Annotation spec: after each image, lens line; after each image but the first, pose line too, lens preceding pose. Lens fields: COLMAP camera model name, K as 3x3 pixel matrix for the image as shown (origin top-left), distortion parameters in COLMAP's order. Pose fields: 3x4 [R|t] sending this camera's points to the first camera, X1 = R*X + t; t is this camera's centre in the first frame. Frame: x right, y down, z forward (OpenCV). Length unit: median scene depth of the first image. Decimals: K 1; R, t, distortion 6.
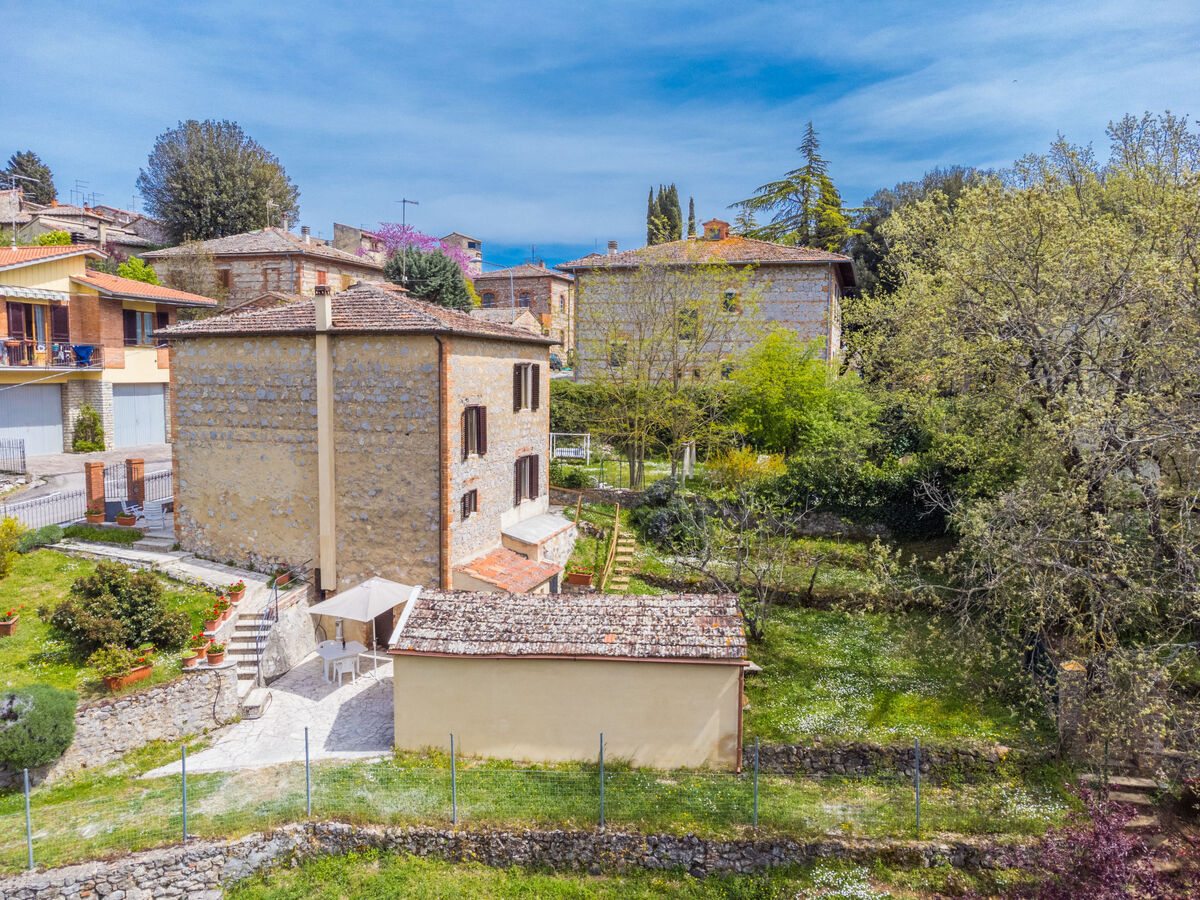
lens RADIAL K [[875.2, 0, 600.0], [0, 875.2, 450.0], [0, 0, 1]] dist [0.020965, -0.000125]
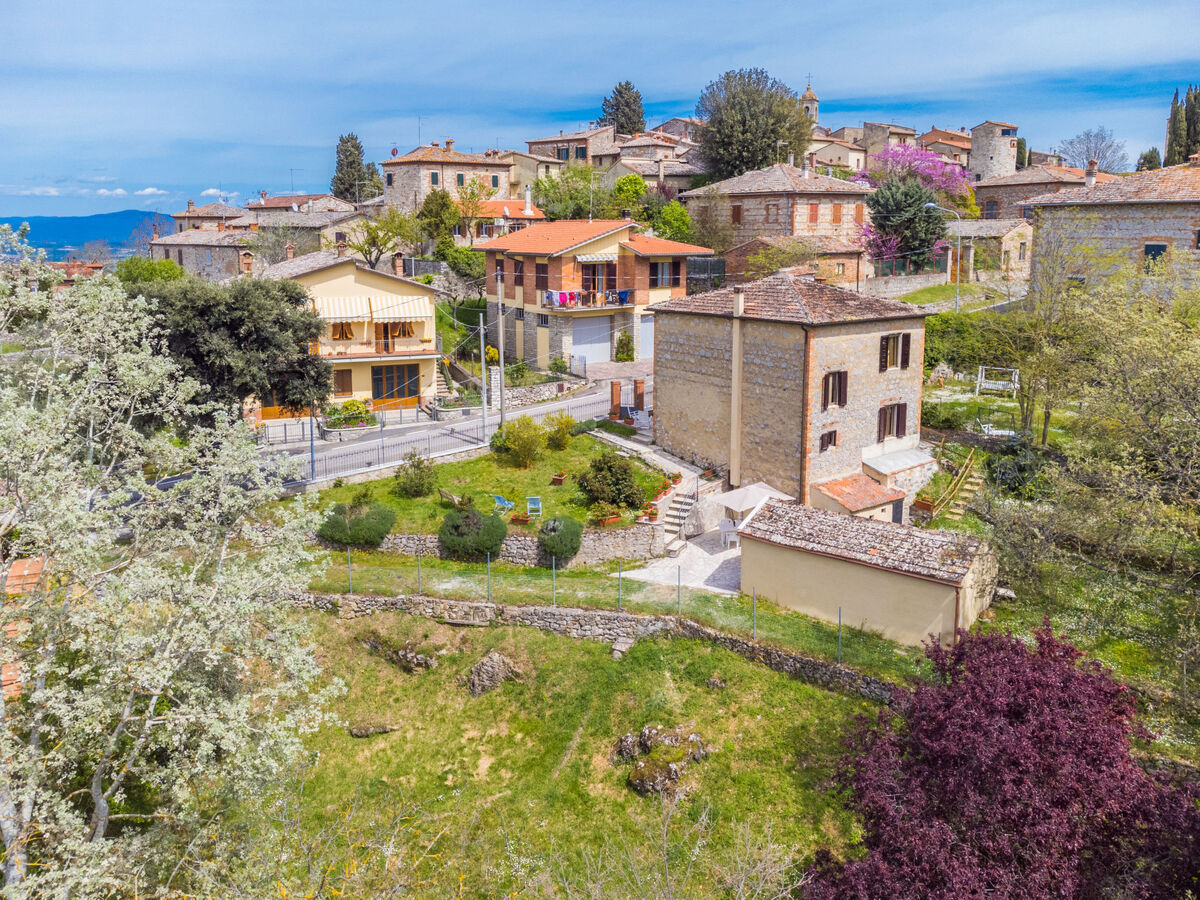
lens RADIAL K [[902.4, 0, 603.5], [0, 902.4, 386.2], [0, 0, 1]] dist [0.013671, -0.001136]
pose [[0.824537, 0.090679, -0.558495, 0.399393], [-0.047916, 0.994719, 0.090765, -0.157330], [0.563776, -0.048078, 0.824527, -0.443295]]
